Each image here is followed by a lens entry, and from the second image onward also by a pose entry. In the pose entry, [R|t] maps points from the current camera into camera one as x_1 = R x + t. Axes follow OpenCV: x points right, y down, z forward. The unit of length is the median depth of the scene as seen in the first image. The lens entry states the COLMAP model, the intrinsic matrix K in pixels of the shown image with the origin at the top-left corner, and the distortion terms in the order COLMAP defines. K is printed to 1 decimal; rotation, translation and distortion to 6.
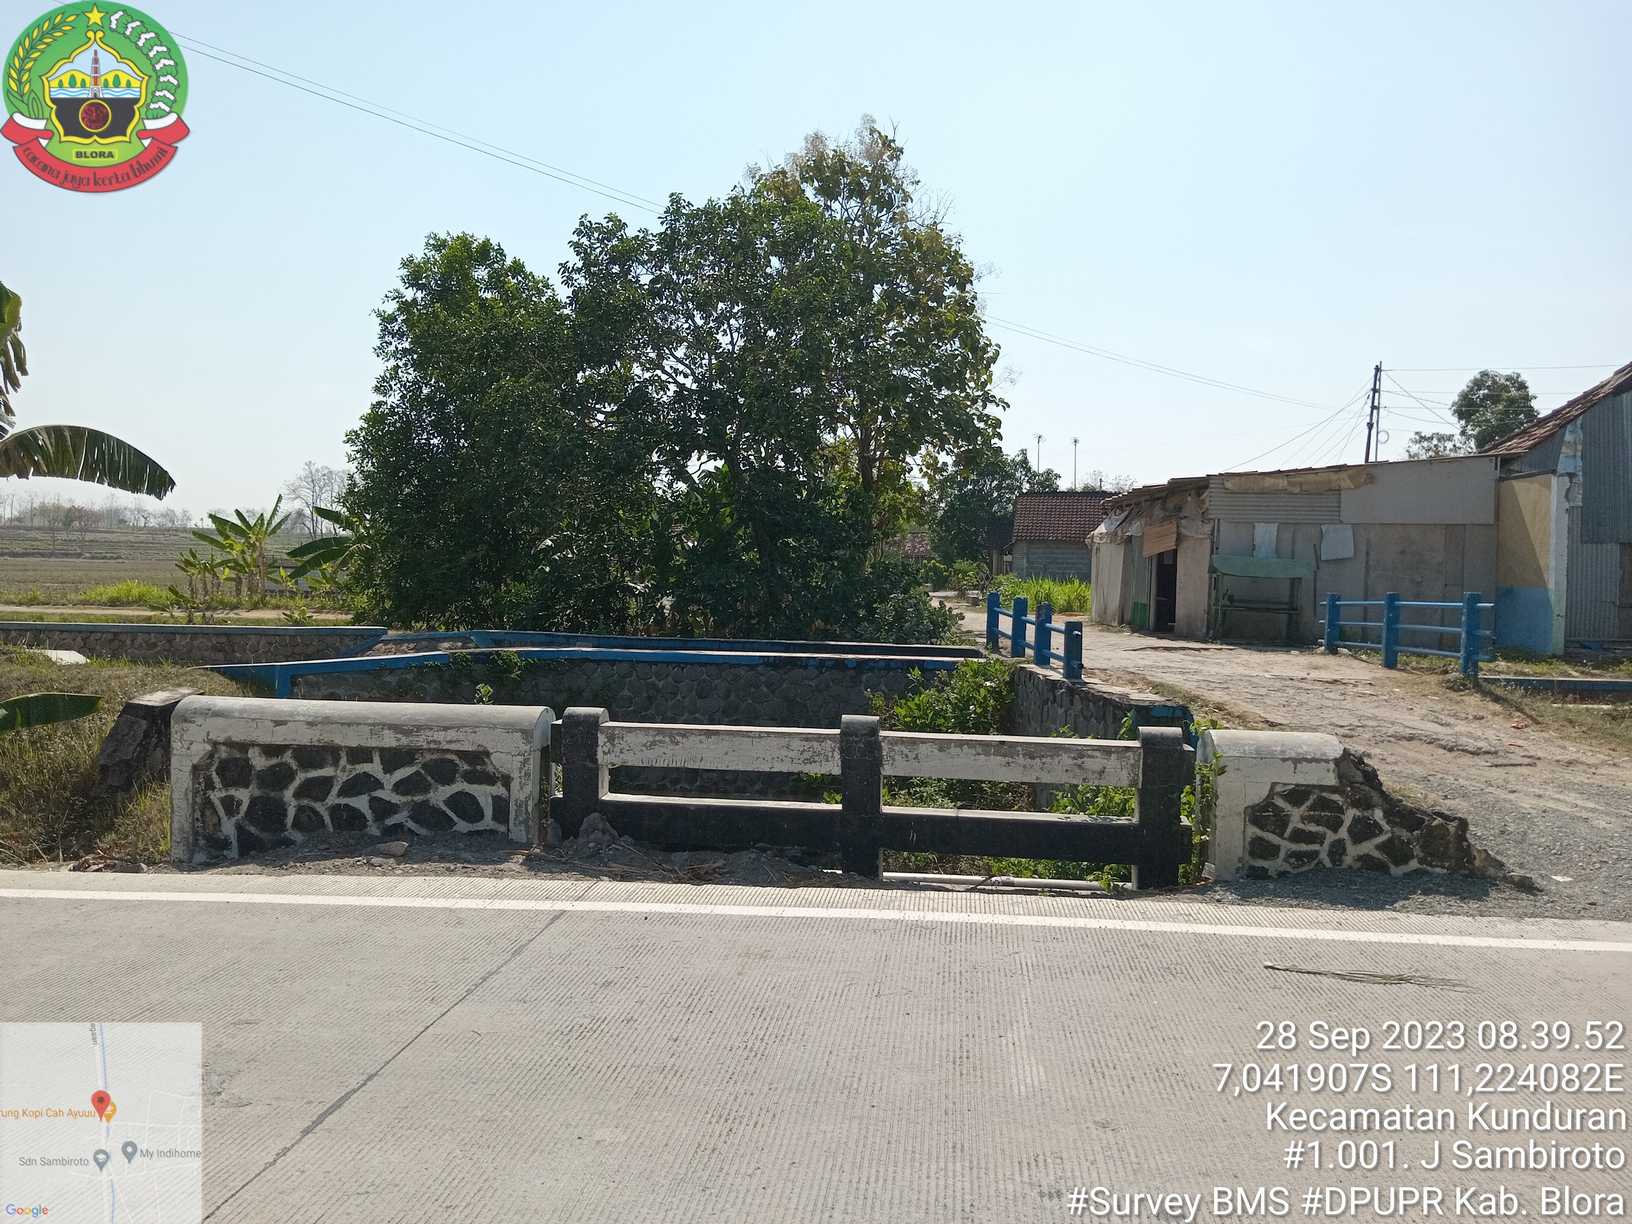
lens RADIAL K [[1223.6, 0, 816.4], [0, 1223.6, 607.6], [0, 0, 1]] dist [0.030589, -0.065393]
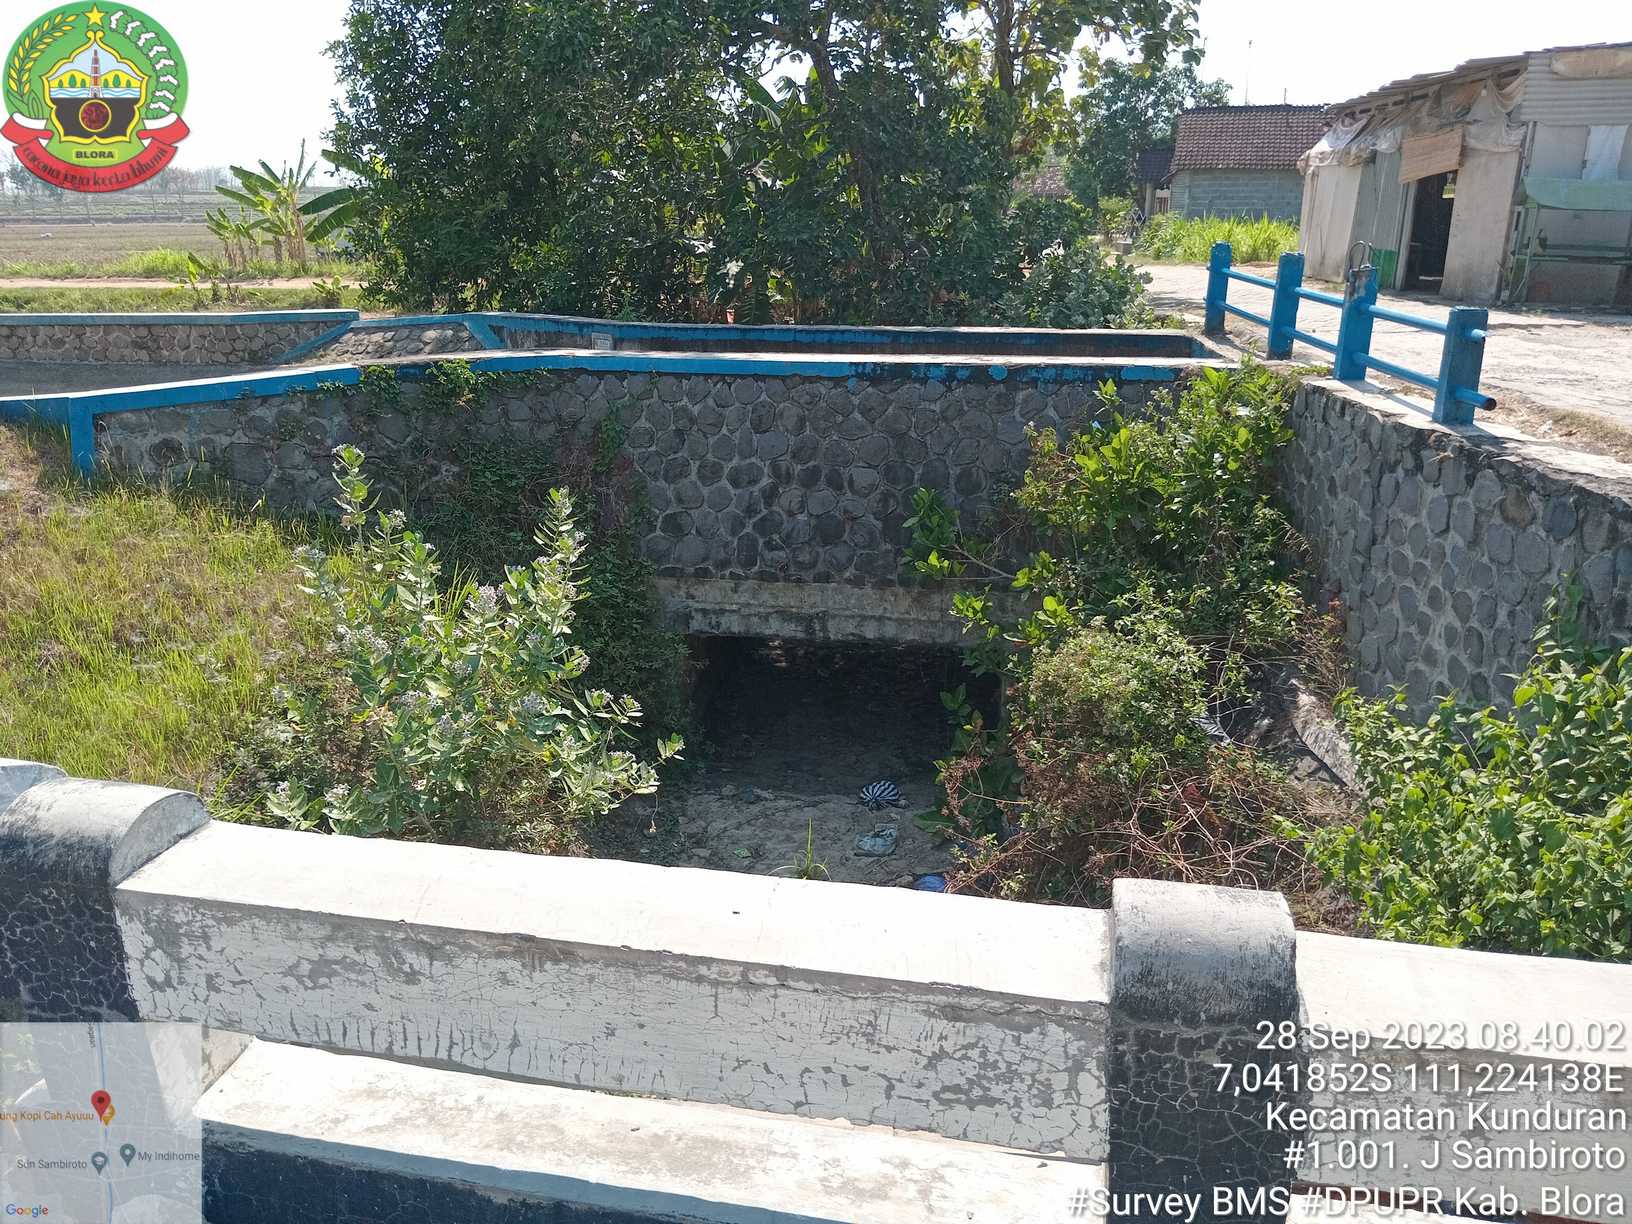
lens RADIAL K [[1223.6, 0, 813.7], [0, 1223.6, 615.0], [0, 0, 1]] dist [0.030589, -0.065393]
pose [[0.995544, 0.004666, -0.094184, -0.003356], [0.021850, 0.960178, 0.278534, -0.006299], [0.091733, -0.279351, 0.955797, 0.213264]]
